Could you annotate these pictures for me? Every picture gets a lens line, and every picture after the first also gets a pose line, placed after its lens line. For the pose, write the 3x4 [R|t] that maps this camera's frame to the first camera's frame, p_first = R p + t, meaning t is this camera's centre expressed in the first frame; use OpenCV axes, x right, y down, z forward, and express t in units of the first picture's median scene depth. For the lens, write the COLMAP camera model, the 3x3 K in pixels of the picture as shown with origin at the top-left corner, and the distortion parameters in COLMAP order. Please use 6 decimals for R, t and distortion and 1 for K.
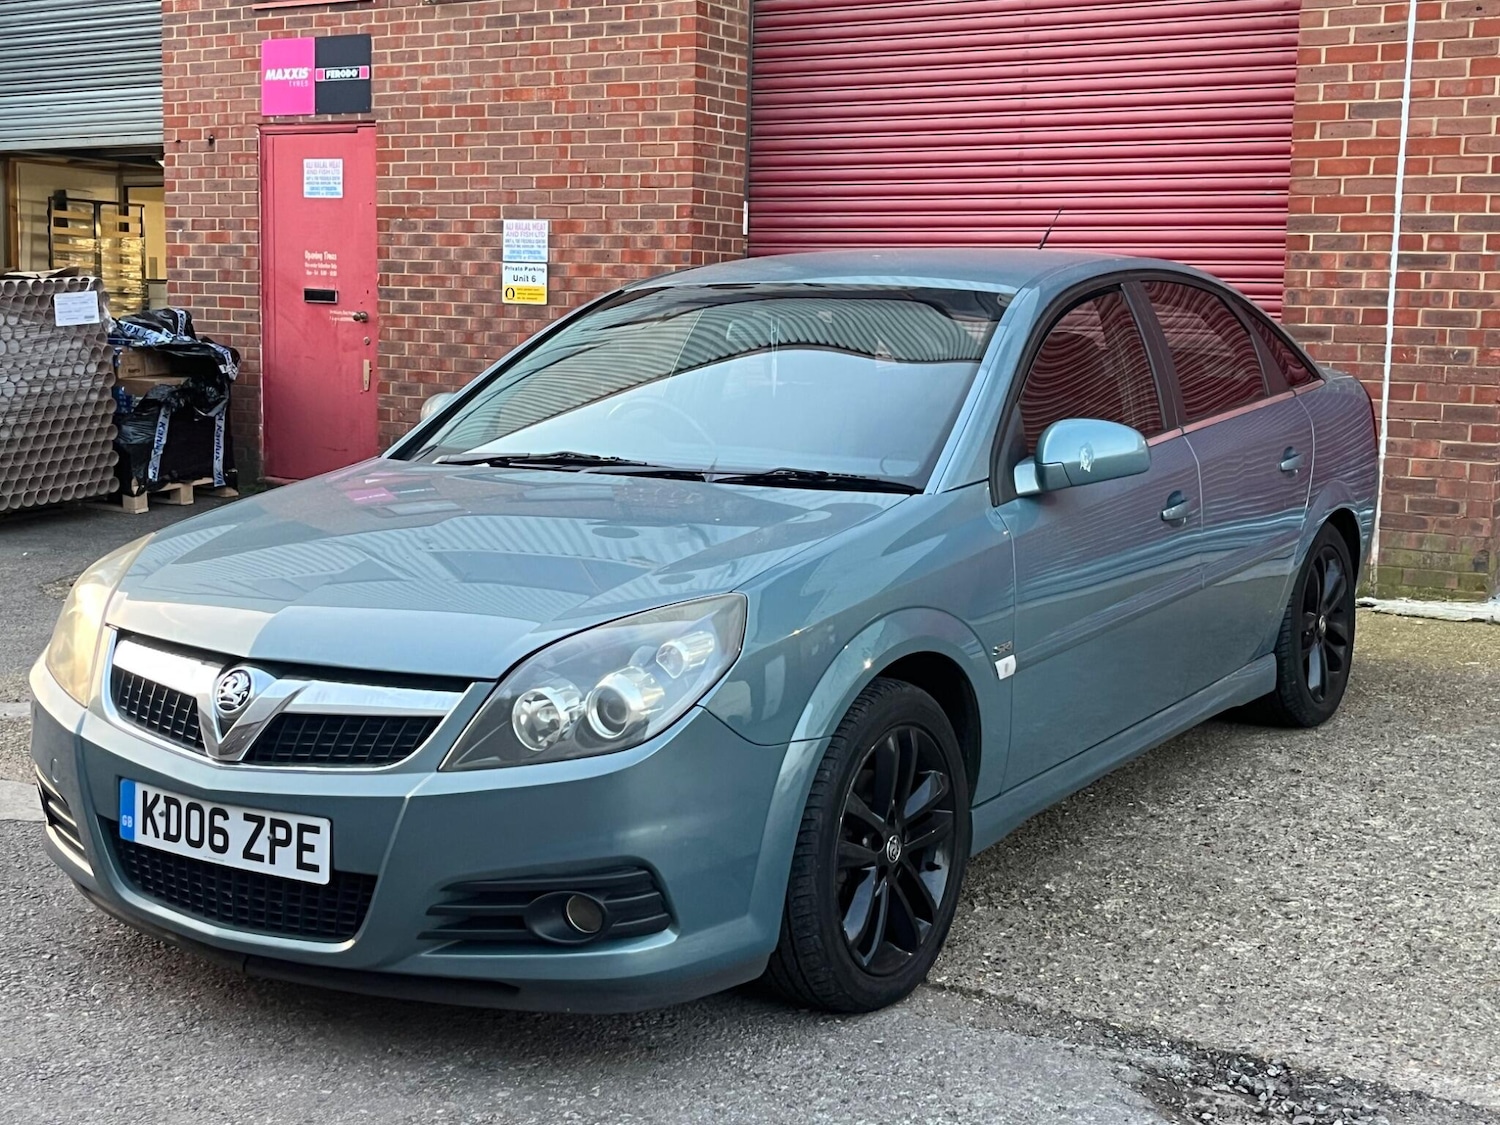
lens RADIAL K [[1962.7, 0, 740.1], [0, 1962.7, 549.9], [0, 0, 1]] dist [0.004475, 0.000000]
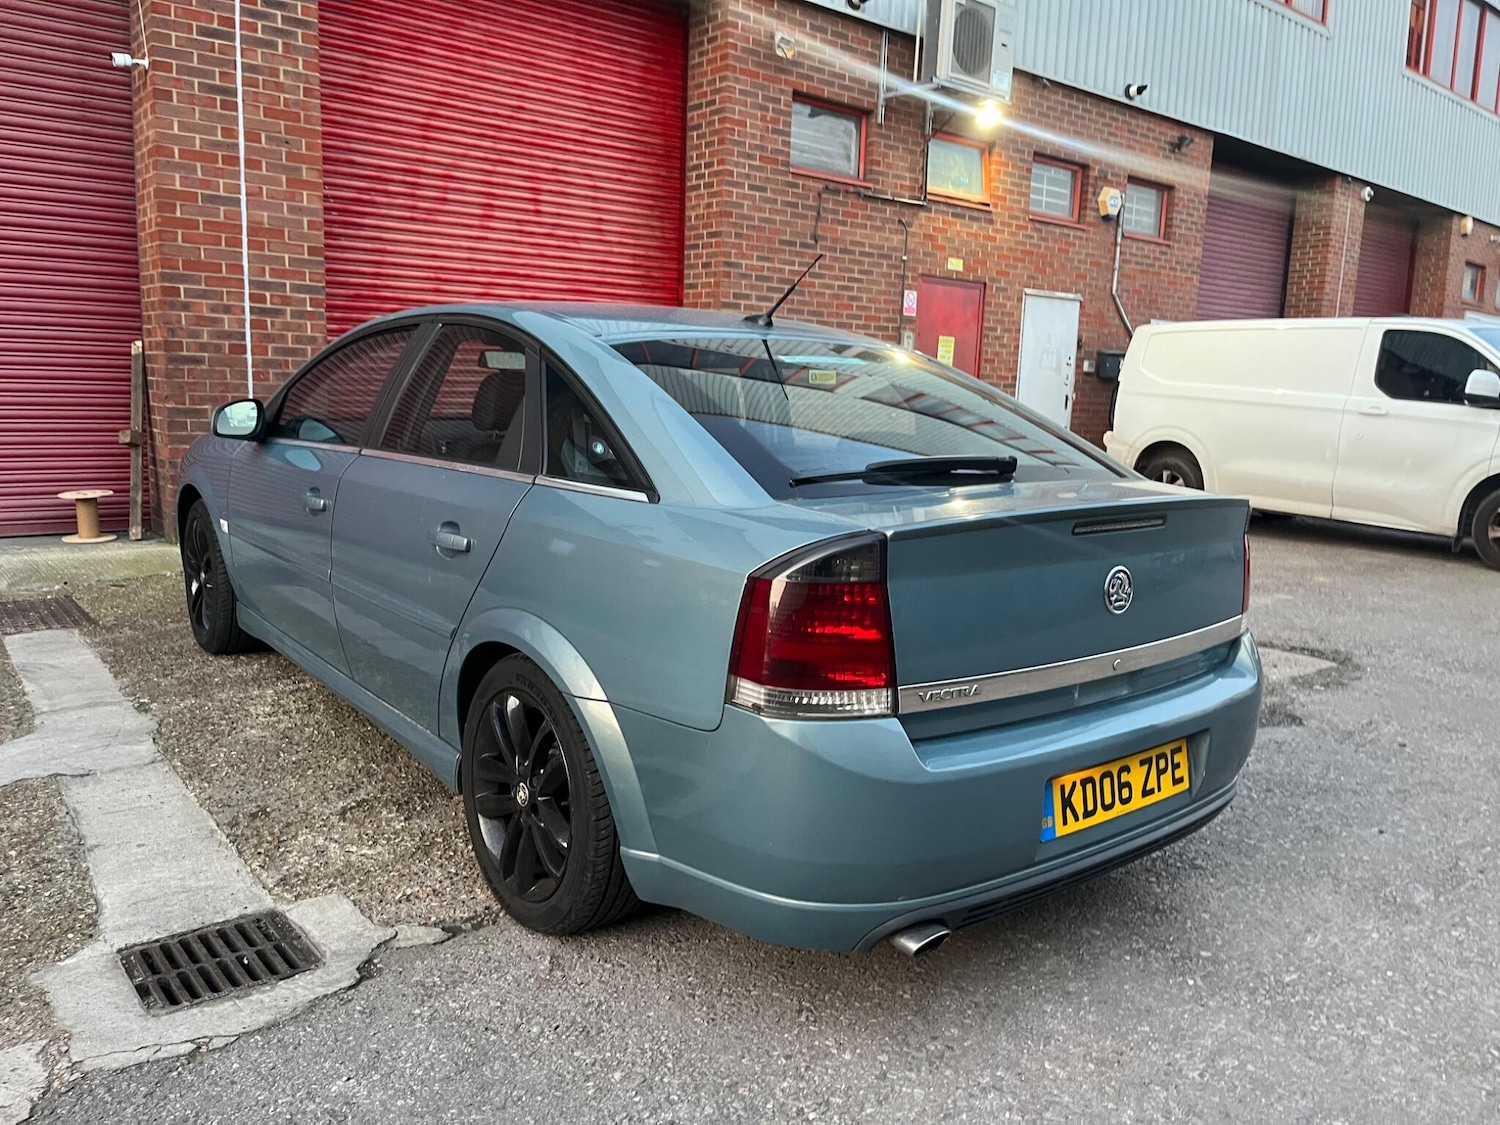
lens RADIAL K [[1130.9, 0, 779.9], [0, 1130.9, 557.7], [0, 0, 1]] dist [0.056750, -0.090429]
pose [[0.302340, -0.142548, 0.942481, -0.910896], [0.089080, 0.988653, 0.120956, -0.085835], [-0.949029, 0.047386, 0.311608, 0.949921]]
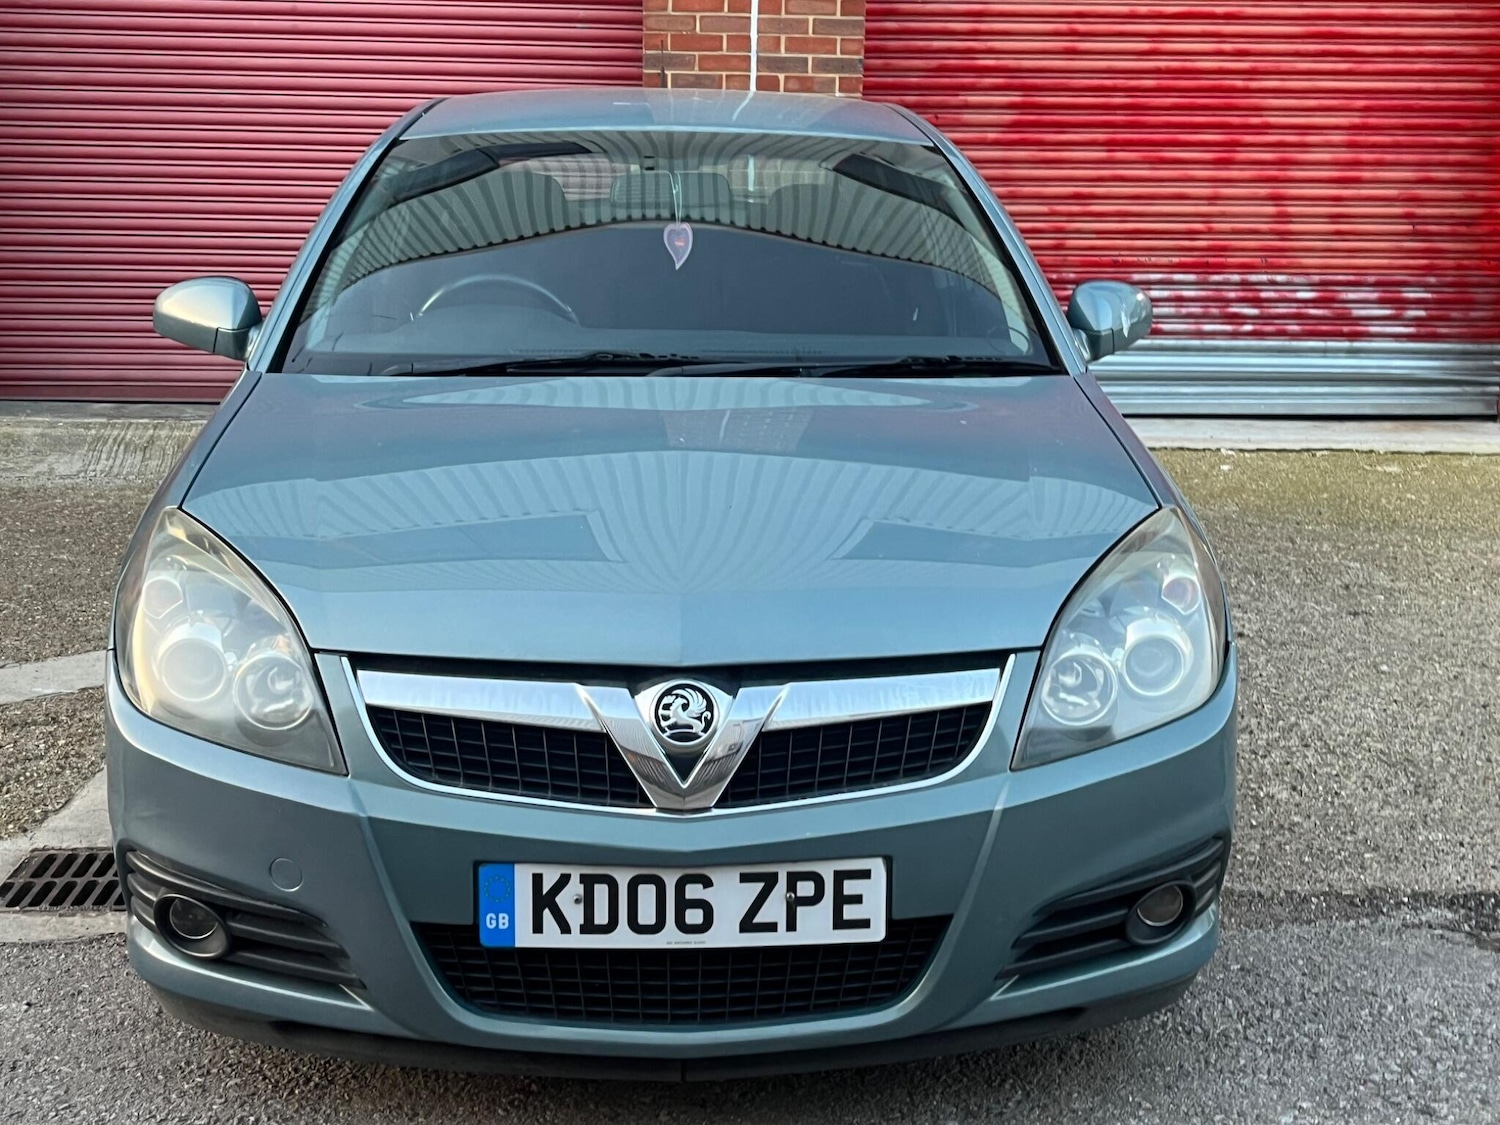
lens RADIAL K [[1962.7, 0, 795.4], [0, 1962.7, 525.9], [0, 0, 1]] dist [0.004475, 0.000000]
pose [[0.804071, -0.111310, 0.584020, -0.632013], [0.067464, 0.993055, 0.096386, -0.065204], [-0.590693, -0.038101, 0.805996, 0.375793]]
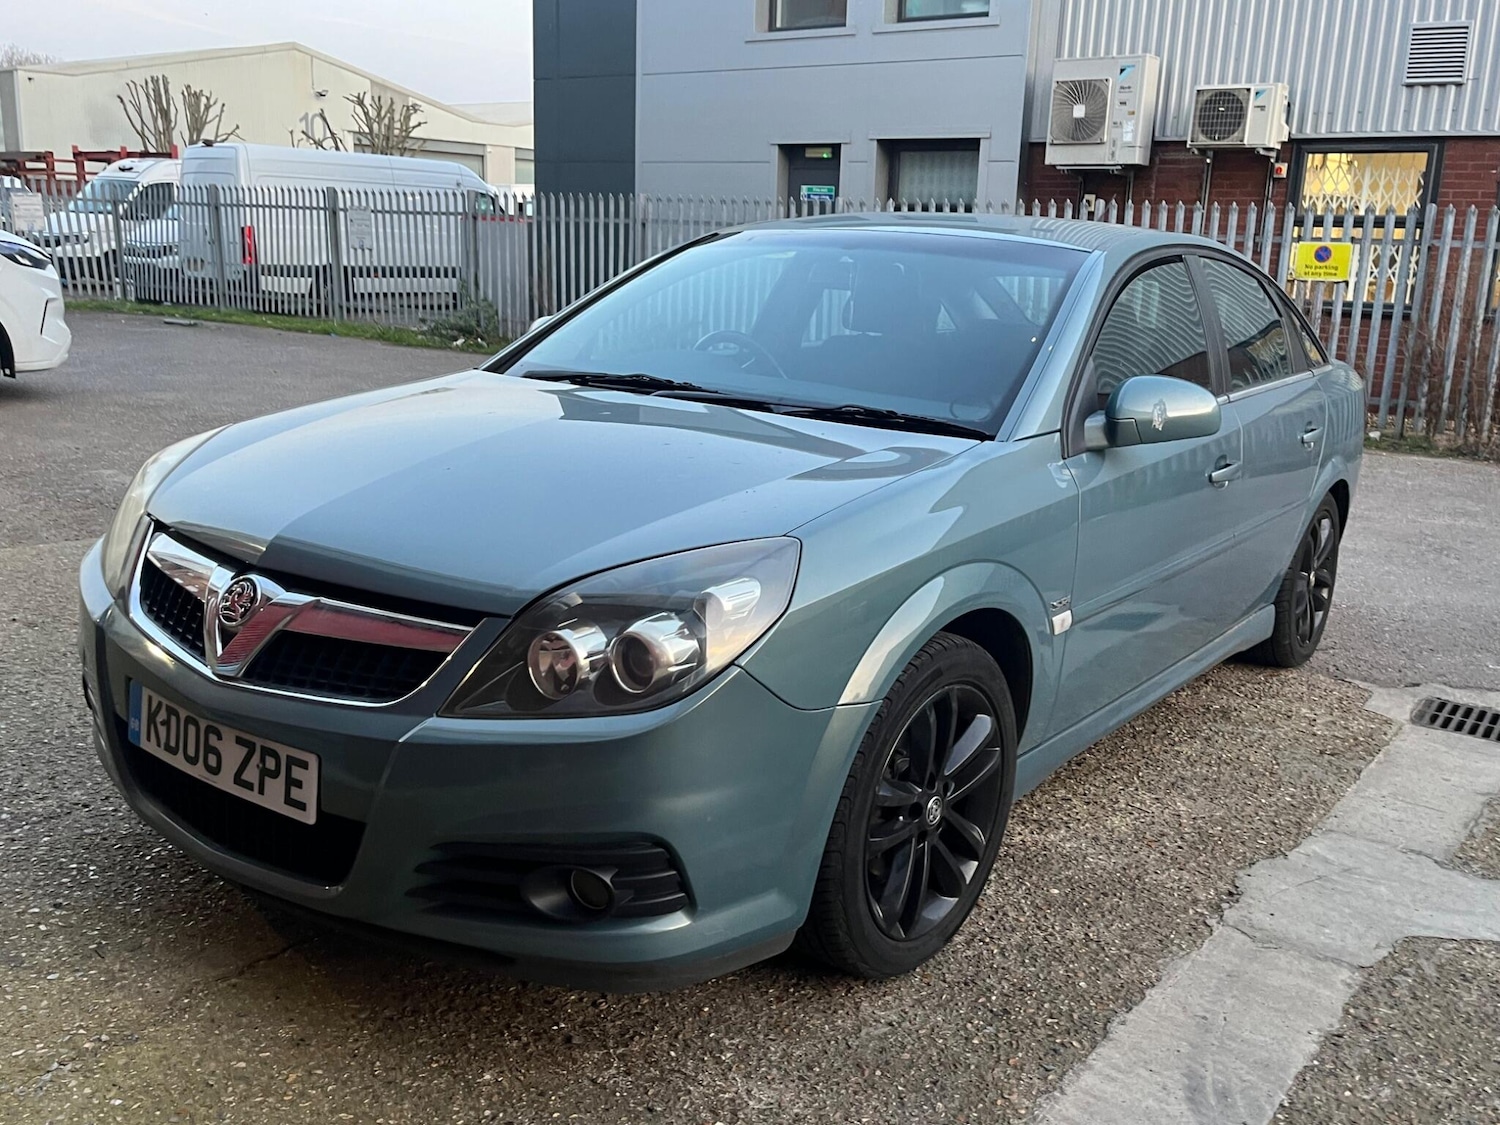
lens RADIAL K [[1311.9, 0, 758.2], [0, 1311.9, 586.9], [0, 0, 1]] dist [0.030305, -0.064166]
pose [[0.996443, 0.077012, -0.034204, 0.005003], [-0.073625, 0.993111, 0.091158, -0.008155], [0.040988, -0.088316, 0.995249, 0.390675]]
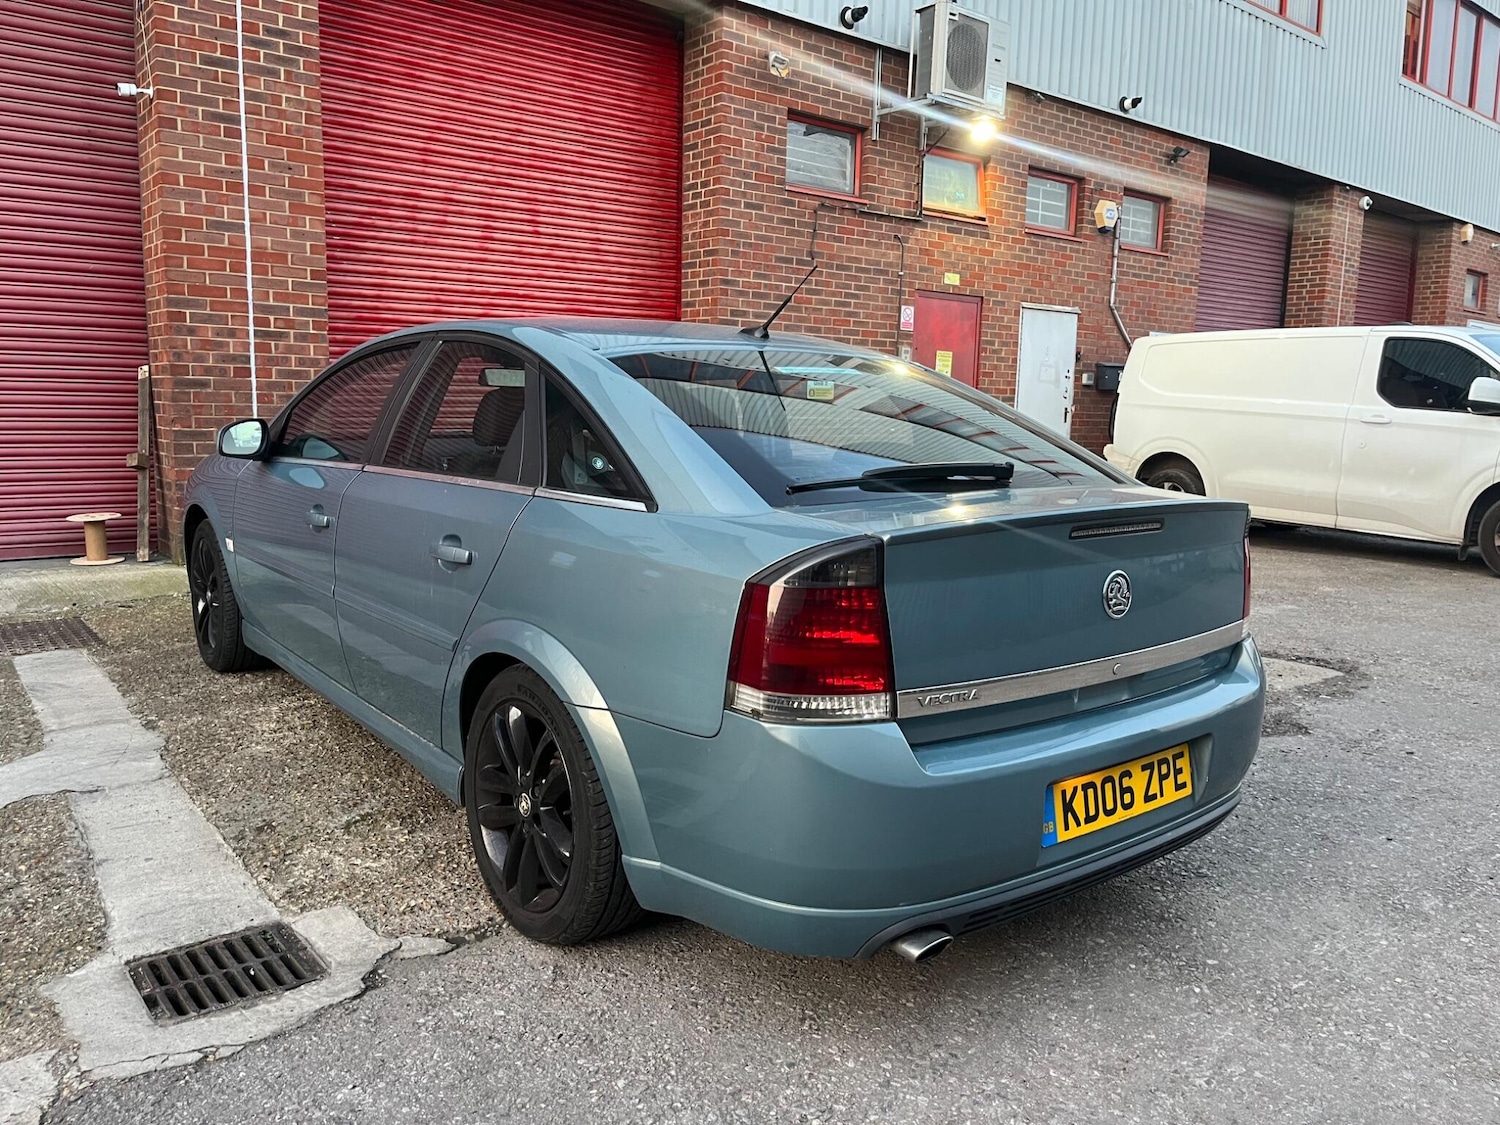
lens RADIAL K [[1130.9, 0, 760.1], [0, 1130.9, 558.2], [0, 0, 1]] dist [0.056750, -0.090429]
pose [[0.317790, -0.131382, 0.939015, -0.914369], [0.101609, 0.989369, 0.104040, -0.080452], [-0.942701, 0.062350, 0.327761, 0.947741]]
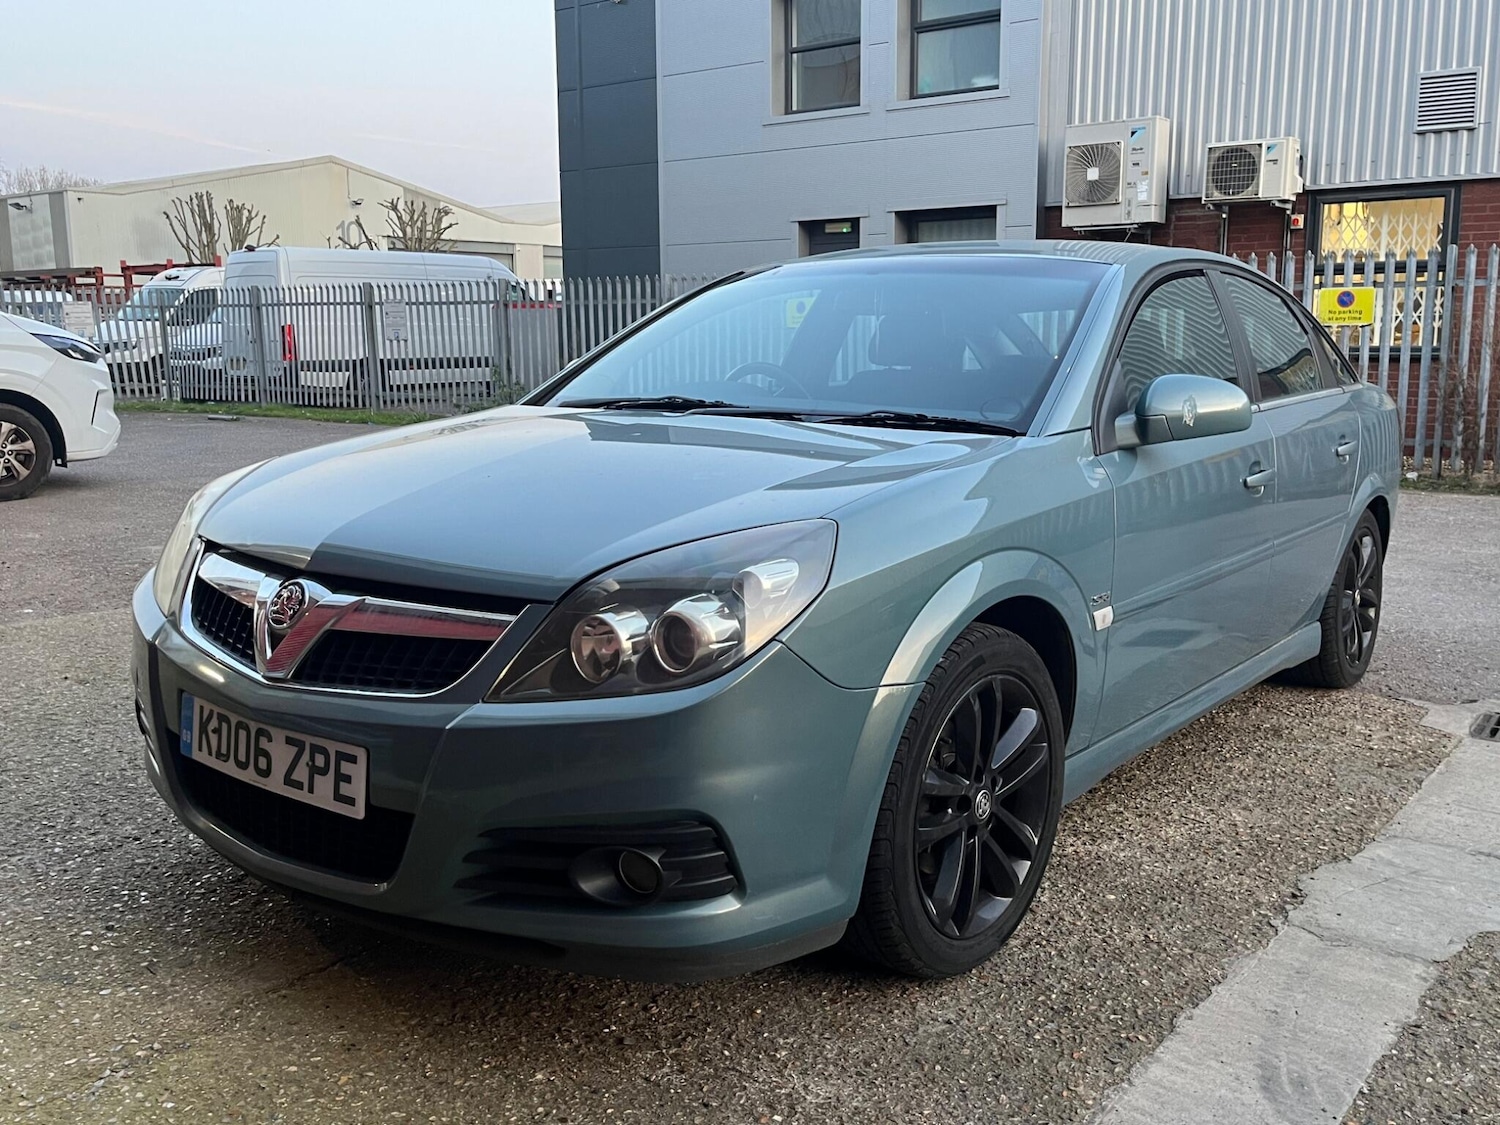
lens RADIAL K [[1311.9, 0, 741.3], [0, 1311.9, 560.2], [0, 0, 1]] dist [0.030305, -0.064166]
pose [[0.996270, 0.038208, -0.077366, 0.005747], [-0.037413, 0.999231, 0.011704, 0.034720], [0.077754, -0.008766, 0.996934, 0.383998]]
